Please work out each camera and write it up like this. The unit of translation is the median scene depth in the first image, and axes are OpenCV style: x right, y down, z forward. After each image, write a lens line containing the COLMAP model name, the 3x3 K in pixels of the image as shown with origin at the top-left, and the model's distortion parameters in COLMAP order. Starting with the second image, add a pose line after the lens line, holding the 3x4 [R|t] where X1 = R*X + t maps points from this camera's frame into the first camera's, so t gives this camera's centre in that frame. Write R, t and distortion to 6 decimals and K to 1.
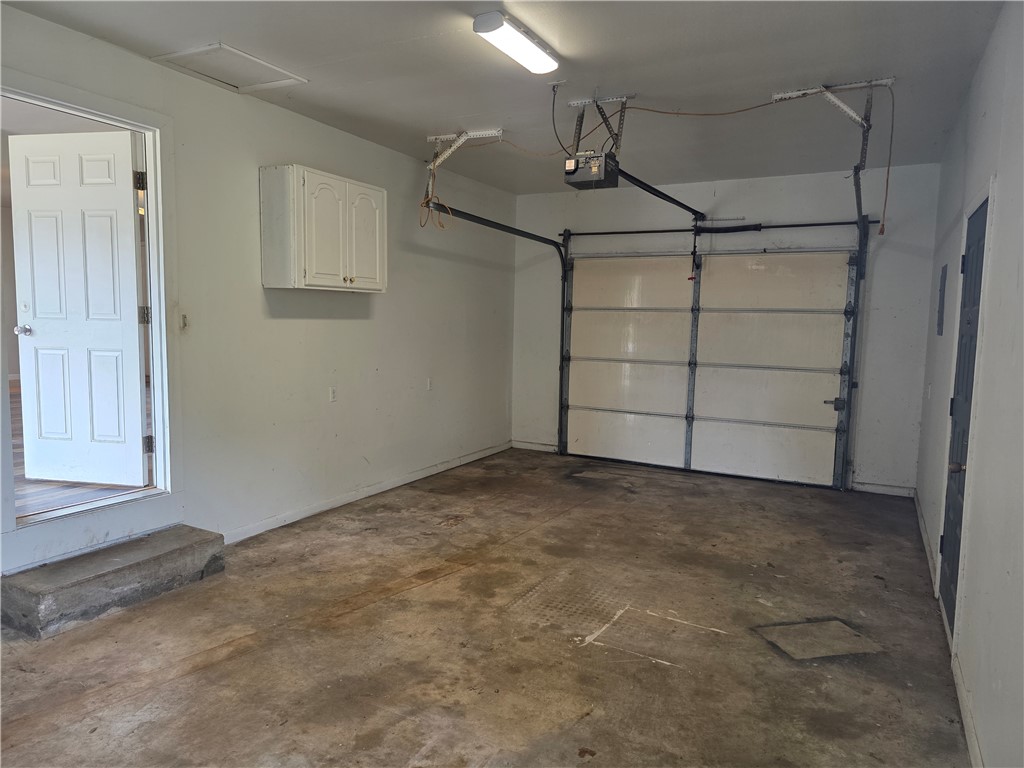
lens RADIAL K [[685.7, 0, 512.6], [0, 685.7, 384.8], [0, 0, 1]] dist [-0.001141, 0.000302]
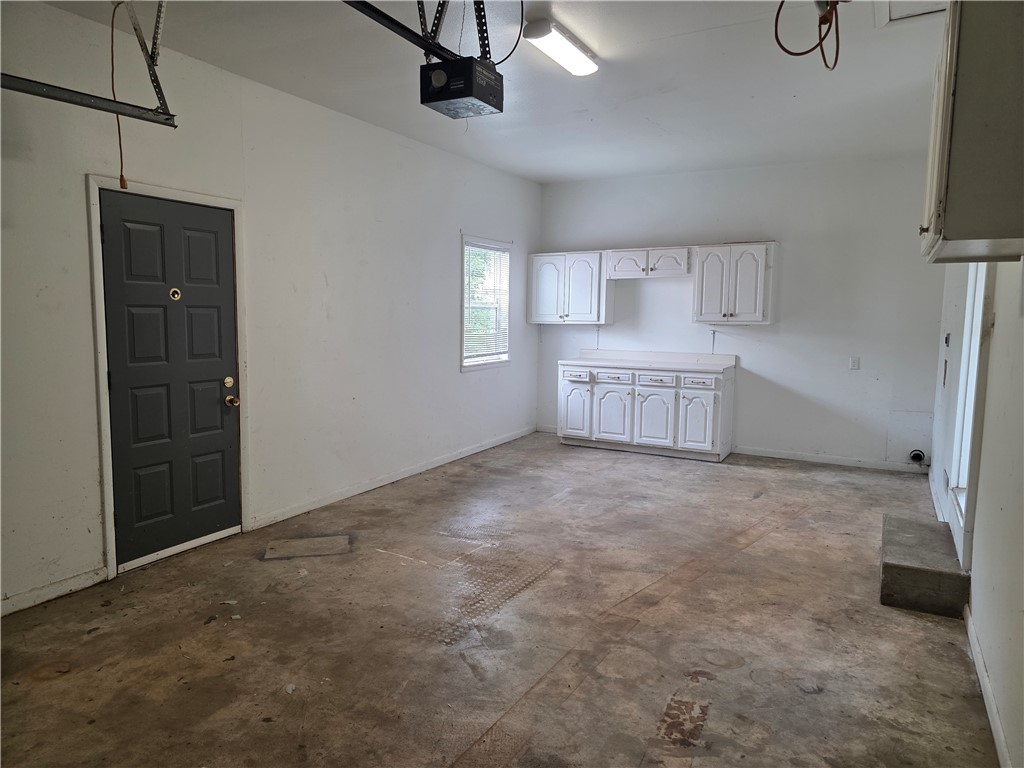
lens RADIAL K [[685.7, 0, 511.4], [0, 685.7, 383.7], [0, 0, 1]] dist [-0.001141, 0.000302]
pose [[-0.999353, -0.032819, 0.014729, 0.045408], [-0.029204, 0.979262, 0.200484, -0.164838], [-0.021004, 0.199924, -0.979586, 1.814098]]
